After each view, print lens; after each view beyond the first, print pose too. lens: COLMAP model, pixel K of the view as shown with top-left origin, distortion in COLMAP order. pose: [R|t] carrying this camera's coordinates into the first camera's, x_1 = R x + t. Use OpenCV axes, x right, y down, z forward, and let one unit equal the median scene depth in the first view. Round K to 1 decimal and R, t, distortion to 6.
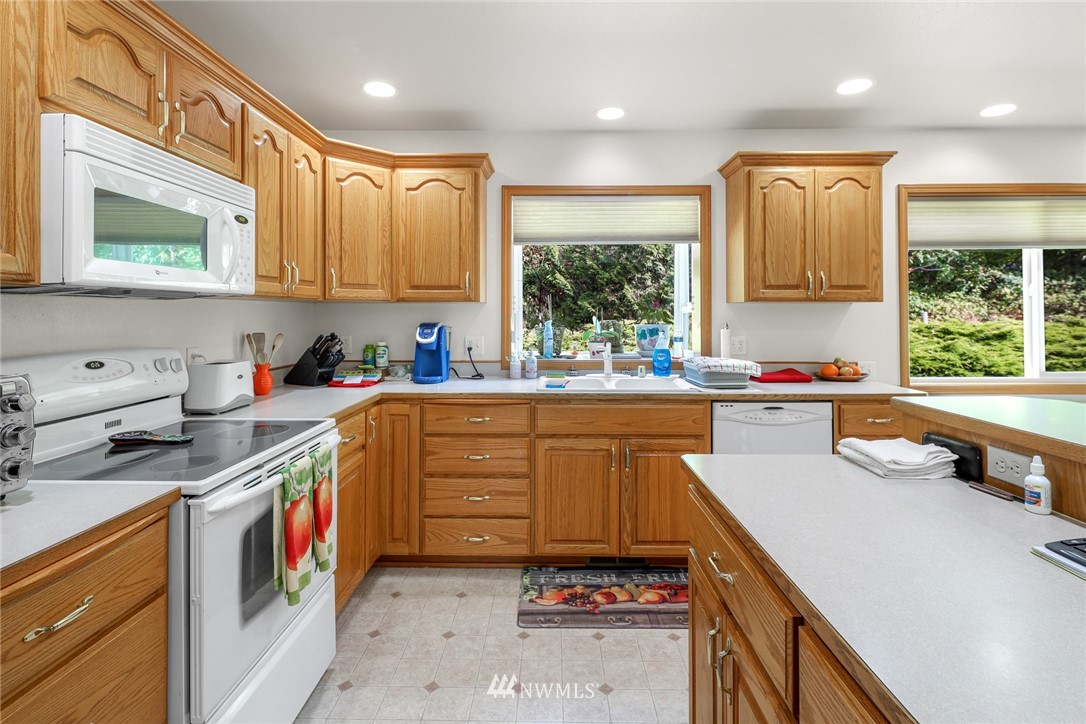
lens RADIAL K [[524.3, 0, 540.4], [0, 524.3, 309.4], [0, 0, 1]] dist [0.007499, -0.006763]
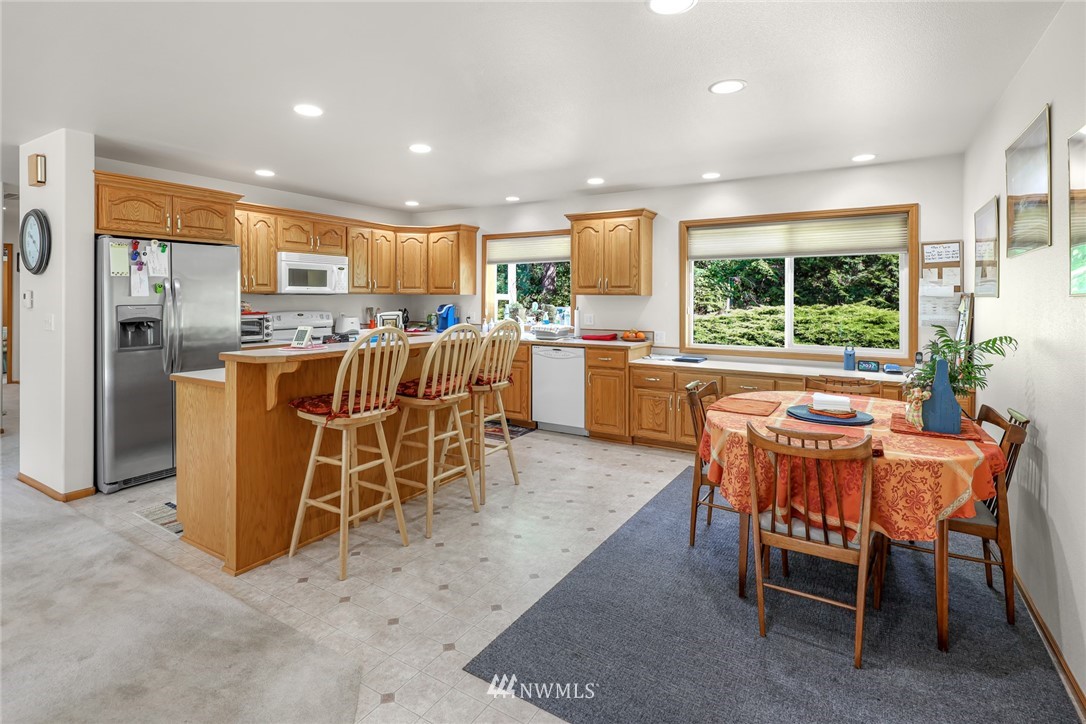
lens RADIAL K [[524.3, 0, 547.4], [0, 524.3, 297.5], [0, 0, 1]] dist [0.007499, -0.006763]
pose [[0.866466, 0.005086, -0.499211, 1.230601], [-0.001202, 0.999966, 0.008101, -0.020400], [0.499235, -0.006419, 0.866443, -0.636711]]
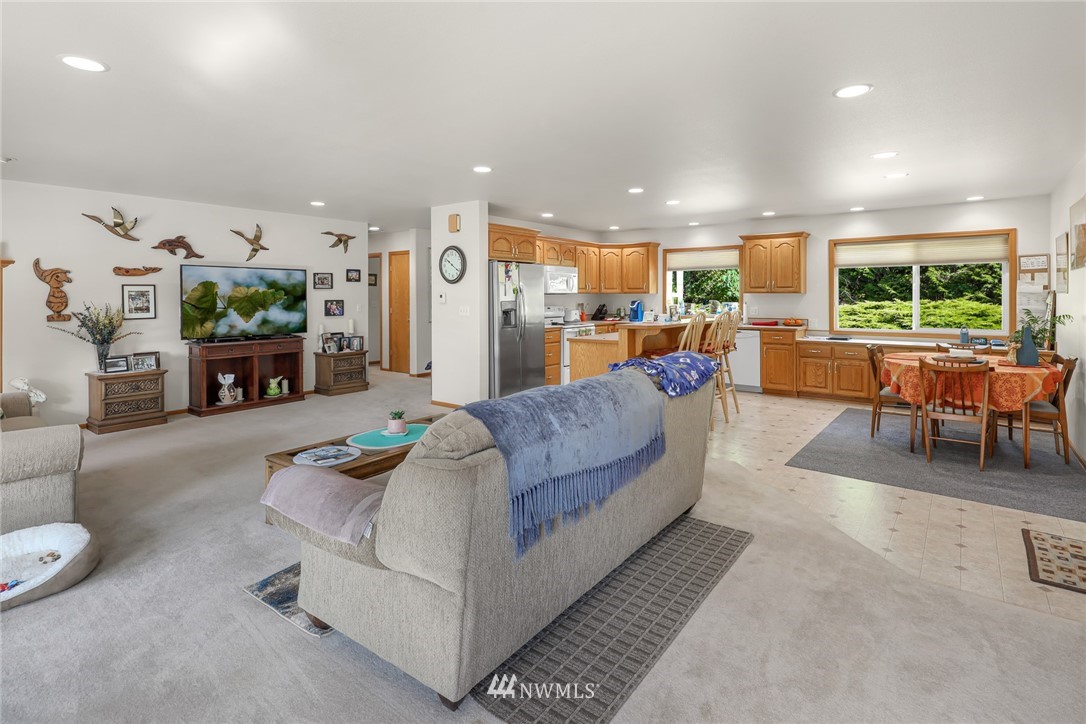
lens RADIAL K [[524.3, 0, 546.6], [0, 524.3, 298.0], [0, 0, 1]] dist [0.007499, -0.006763]
pose [[0.799235, 0.002702, -0.601013, 1.158218], [0.006154, 0.999901, 0.012679, -0.030129], [0.600988, -0.013832, 0.799139, -1.626784]]
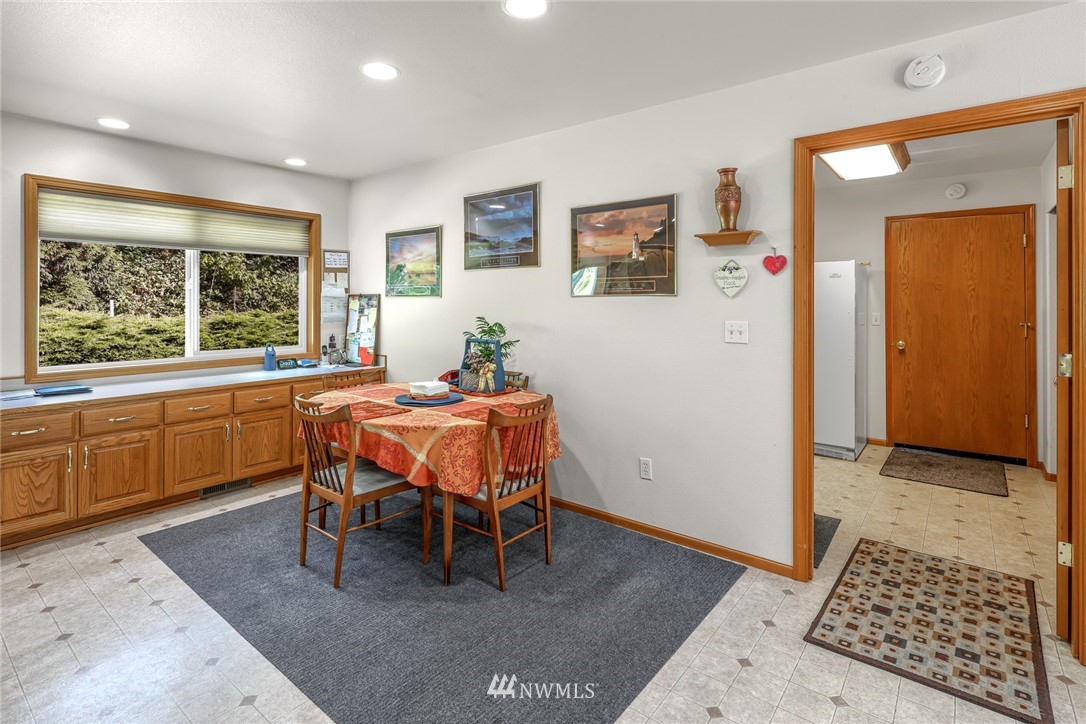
lens RADIAL K [[524.3, 0, 538.8], [0, 524.3, 301.3], [0, 0, 1]] dist [0.007499, -0.006763]
pose [[0.603665, 0.006638, 0.797210, 0.522719], [-0.011103, 0.999938, 0.000080, -0.006677], [-0.797160, -0.008900, 0.603702, -0.413450]]
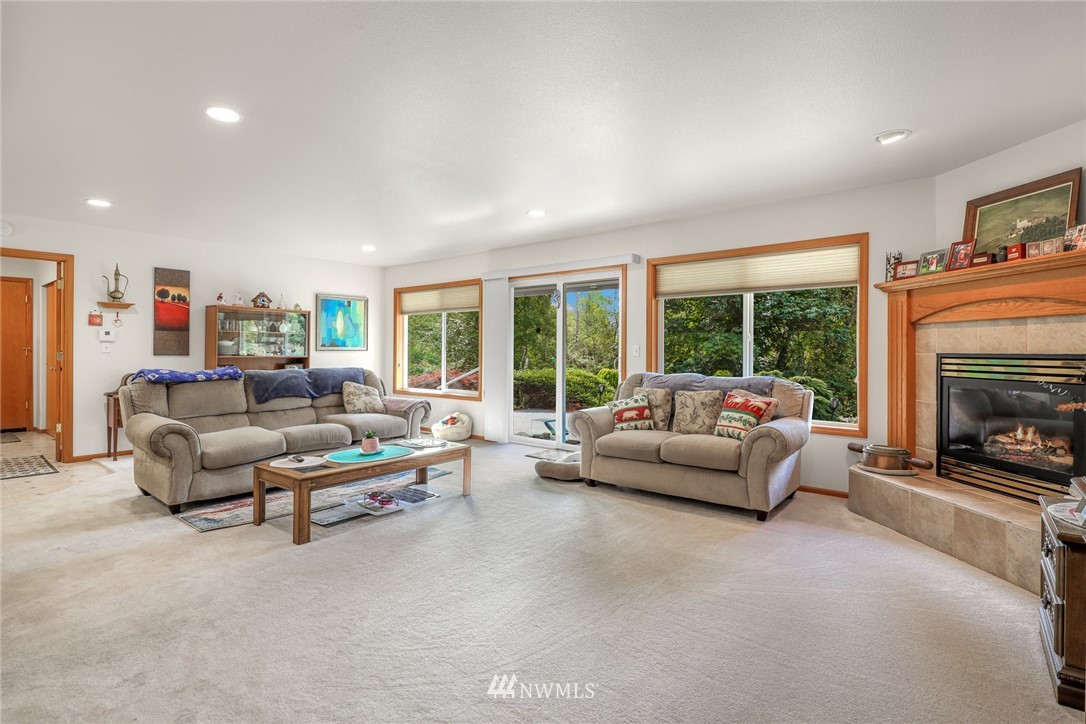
lens RADIAL K [[524.3, 0, 543.2], [0, 524.3, 348.4], [0, 0, 1]] dist [0.007499, -0.006763]
pose [[-0.794603, -0.000599, 0.607129, -0.943473], [-0.008766, 0.999907, -0.010486, 0.047102], [-0.607066, -0.013654, -0.794534, -0.122450]]
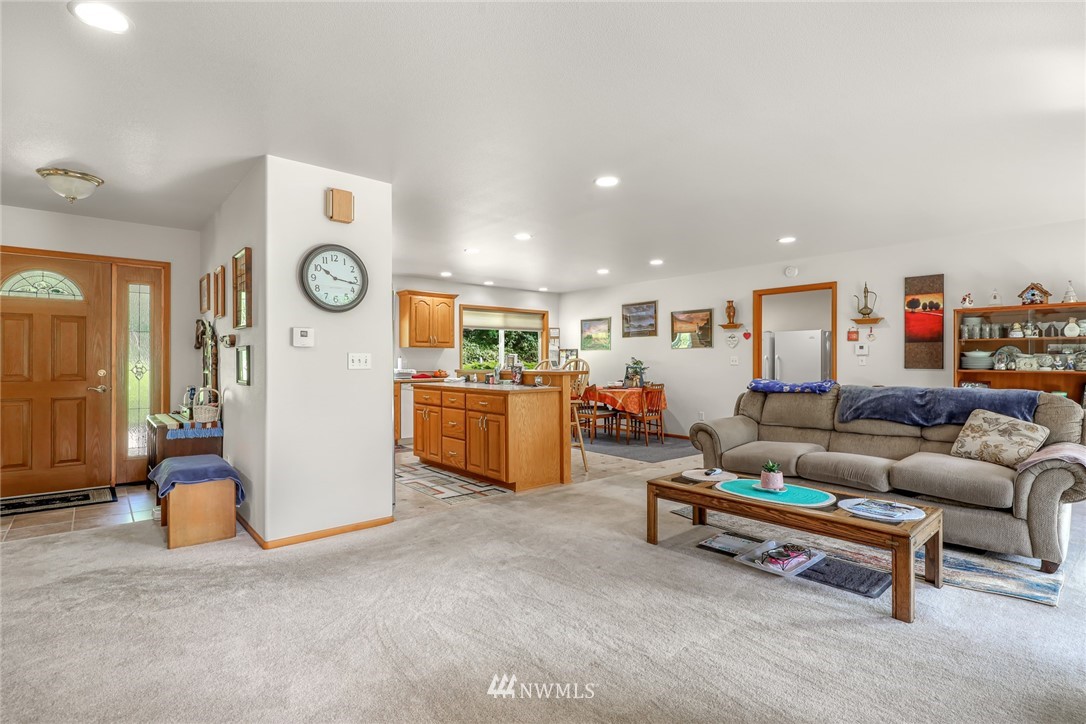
lens RADIAL K [[524.3, 0, 539.4], [0, 524.3, 362.5], [0, 0, 1]] dist [0.007499, -0.006763]
pose [[0.746177, -0.000488, 0.665748, -0.852112], [-0.006252, 0.999950, 0.007740, 0.037046], [-0.665719, -0.009938, 0.746137, -1.358860]]
